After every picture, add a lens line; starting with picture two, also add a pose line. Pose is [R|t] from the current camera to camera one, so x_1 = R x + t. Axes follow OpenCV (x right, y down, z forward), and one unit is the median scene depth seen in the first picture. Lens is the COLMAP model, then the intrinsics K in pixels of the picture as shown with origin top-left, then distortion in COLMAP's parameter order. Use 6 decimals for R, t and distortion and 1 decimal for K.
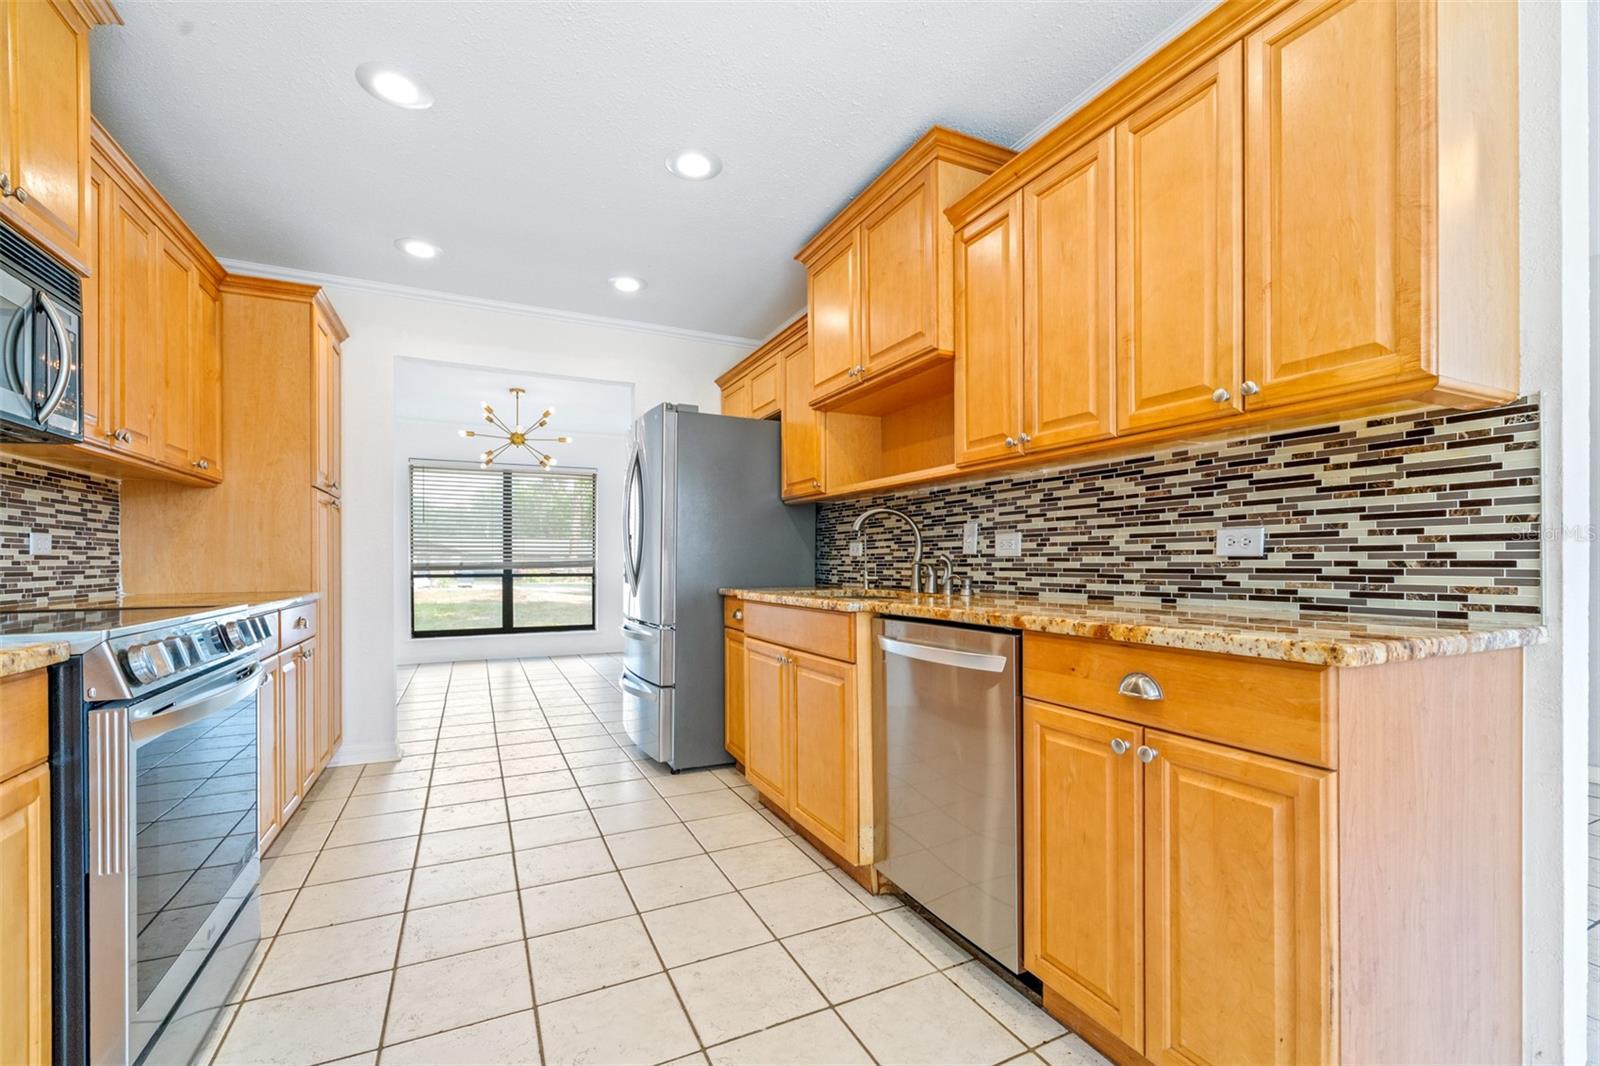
lens RADIAL K [[680.4, 0, 796.9], [0, 680.4, 558.8], [0, 0, 1]] dist [0.001512, 0.000187]
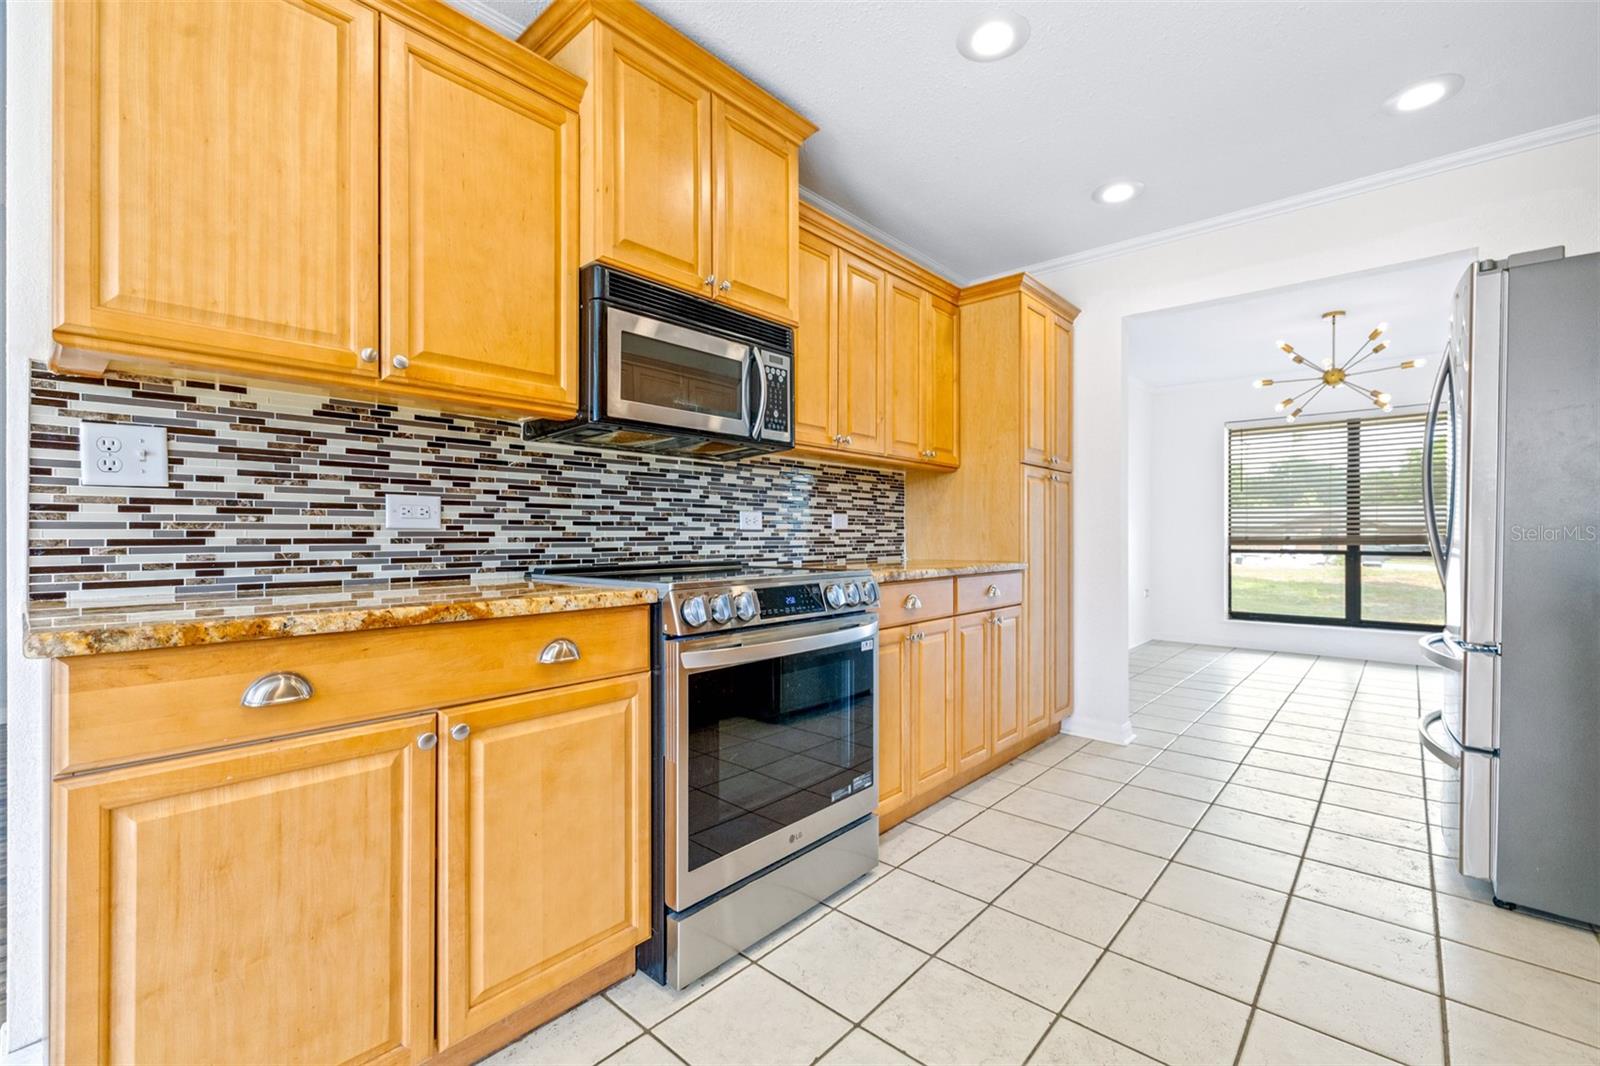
lens RADIAL K [[681.6, 0, 800.0], [0, 681.6, 533.0], [0, 0, 1]] dist [-0.000915, -0.000134]
pose [[0.387207, -0.000641, -0.921993, 0.173486], [0.001469, 0.999999, -0.000078, 0.002591], [0.921992, -0.001324, 0.387207, 0.350974]]
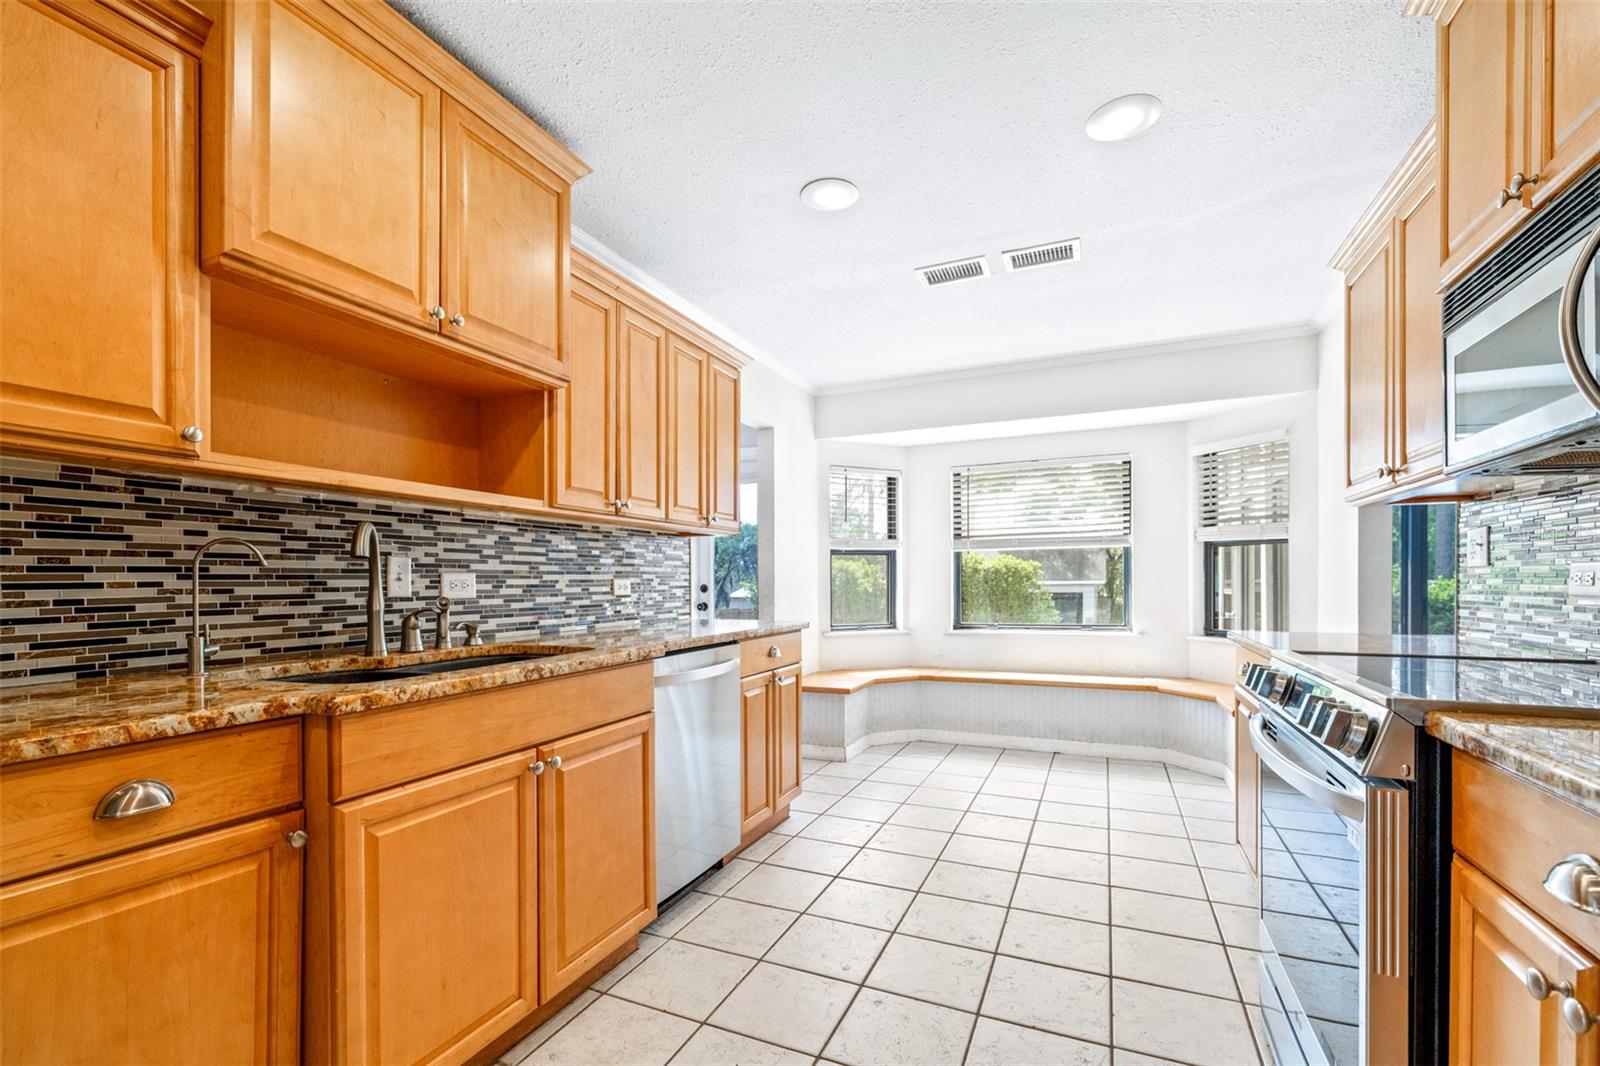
lens RADIAL K [[690.5, 0, 800.7], [0, 690.5, 584.9], [0, 0, 1]] dist [0.001845, 0.000300]
pose [[-0.650247, 0.004470, 0.759709, -0.736532], [0.005854, 0.999982, -0.000873, -0.019921], [-0.759700, 0.003879, -0.650262, 1.367966]]
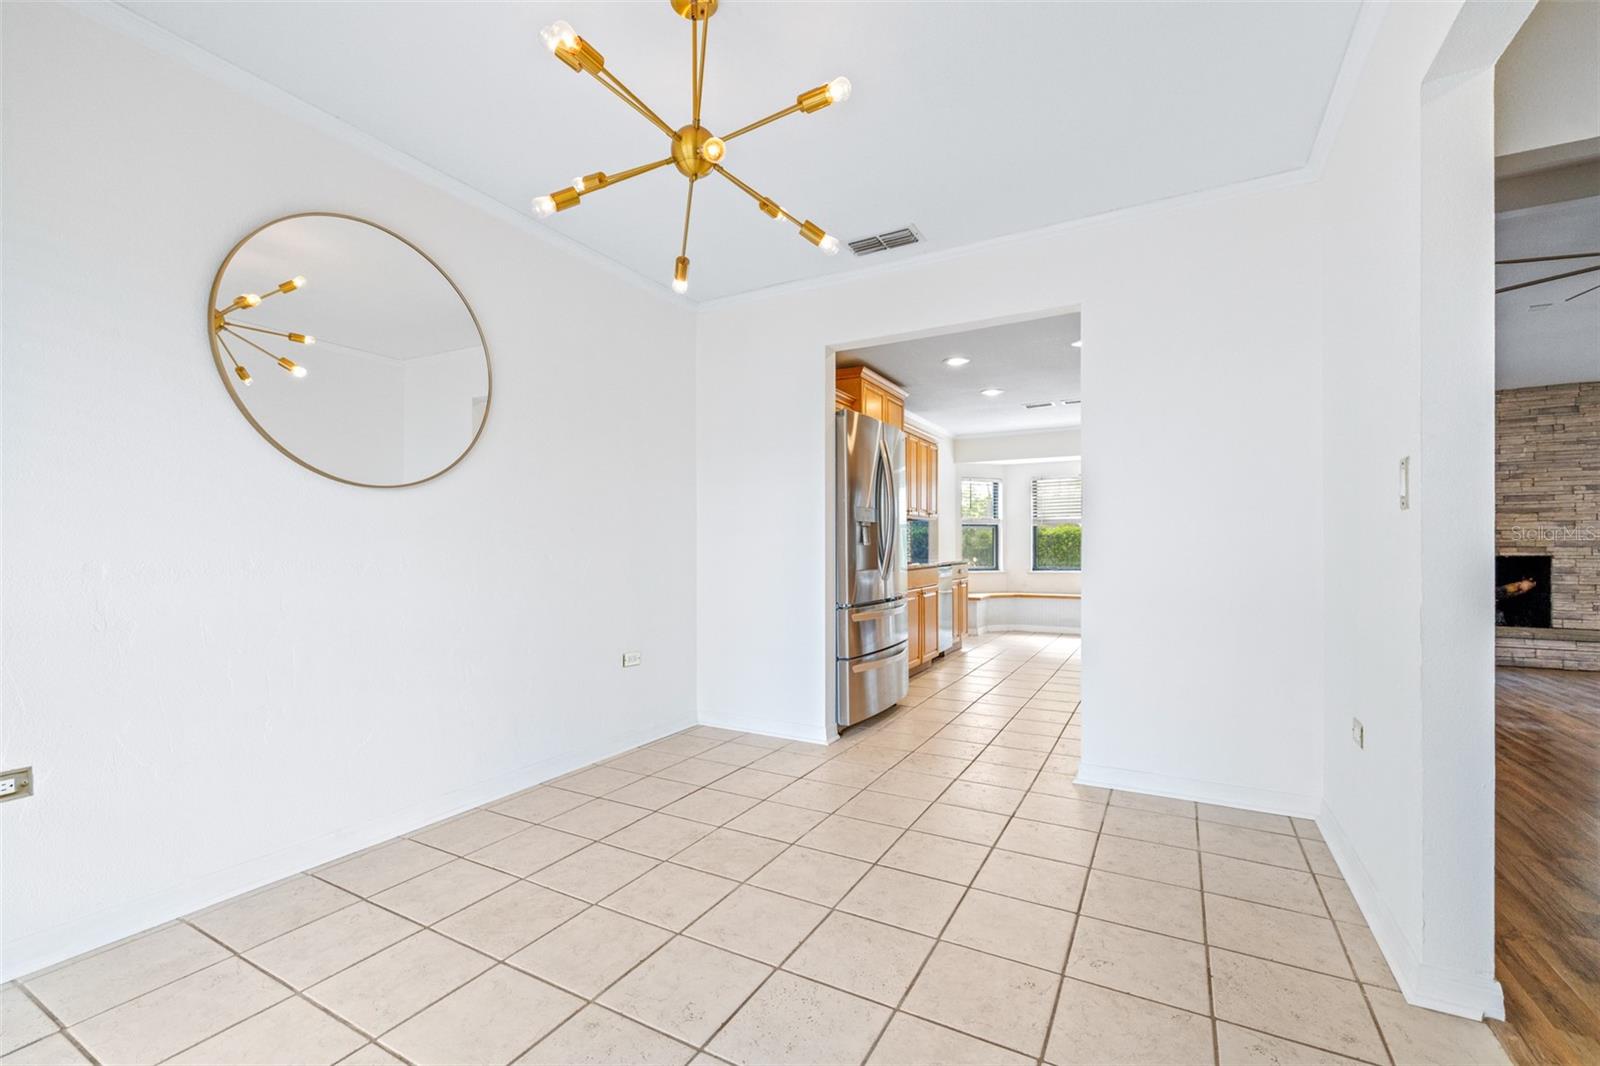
lens RADIAL K [[671.8, 0, 799.9], [0, 671.8, 541.9], [0, 0, 1]] dist [-0.000057, -0.000145]
pose [[-0.578514, 0.009245, 0.815620, -1.704629], [0.003253, 0.999954, -0.009027, -0.002995], [-0.815666, -0.002570, -0.578518, 2.824033]]
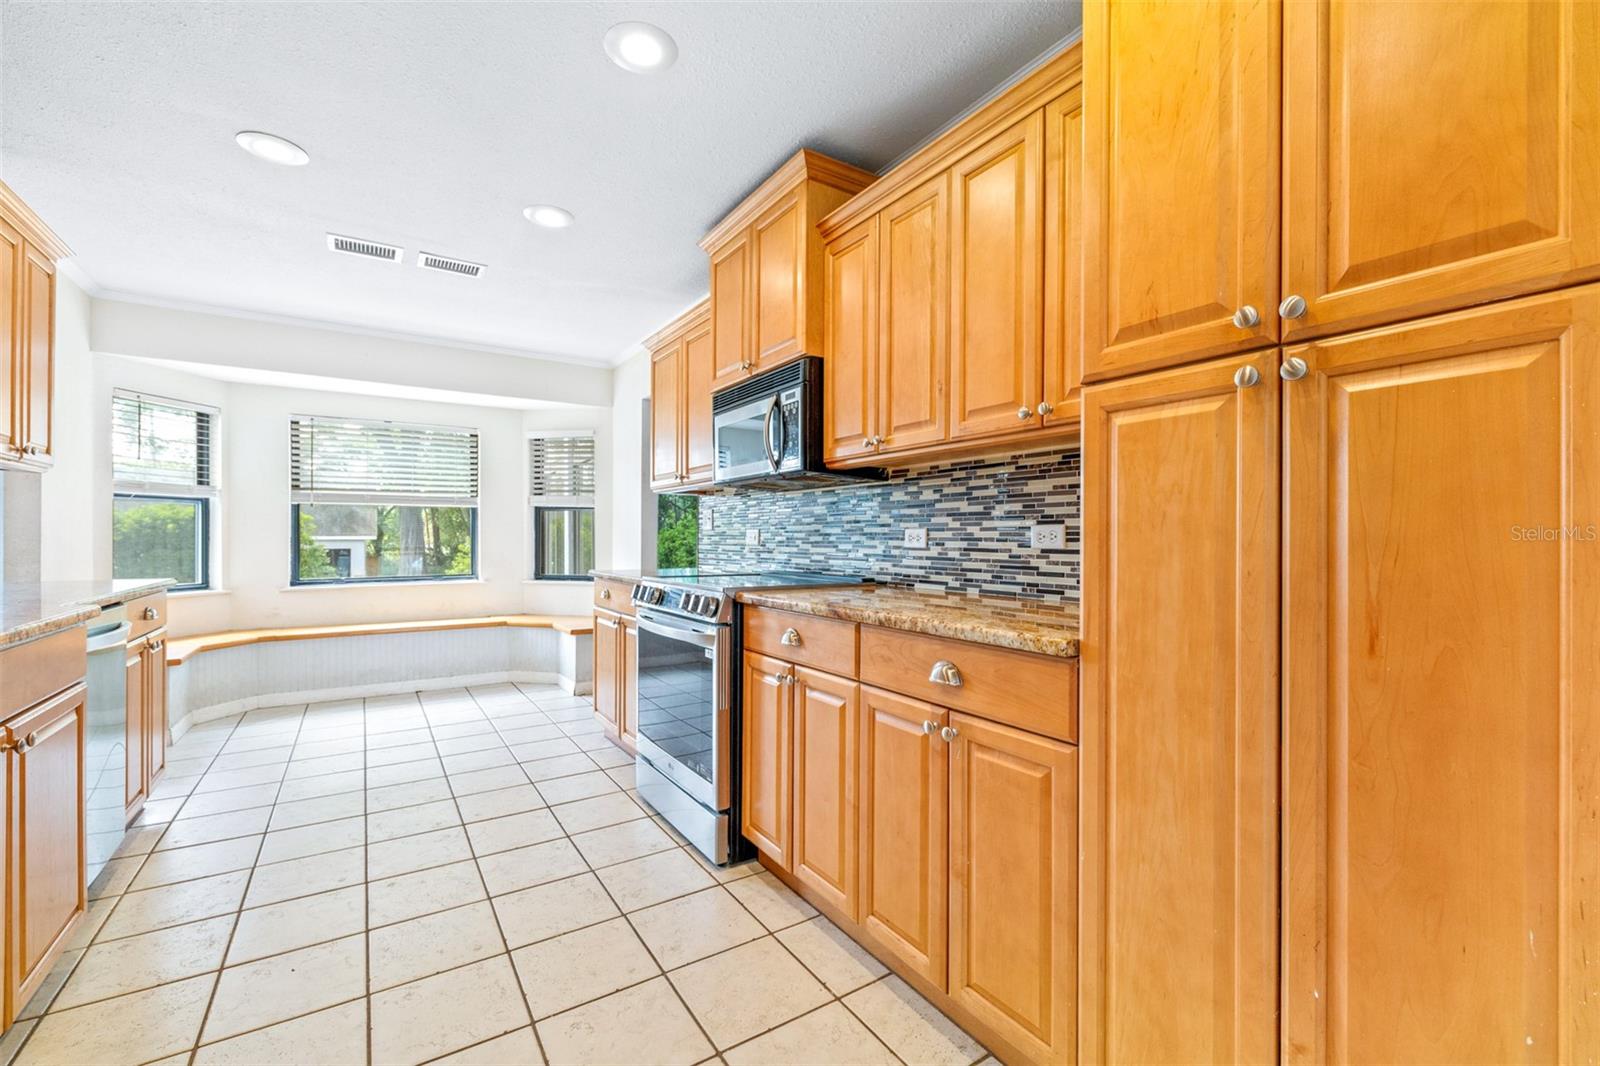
lens RADIAL K [[671.8, 0, 799.9], [0, 671.8, 541.9], [0, 0, 1]] dist [-0.000057, -0.000145]
pose [[-0.991435, 0.000228, -0.130600, -0.627751], [-0.000210, 0.999994, 0.003334, -0.016812], [0.130600, 0.003333, -0.991430, 1.782721]]
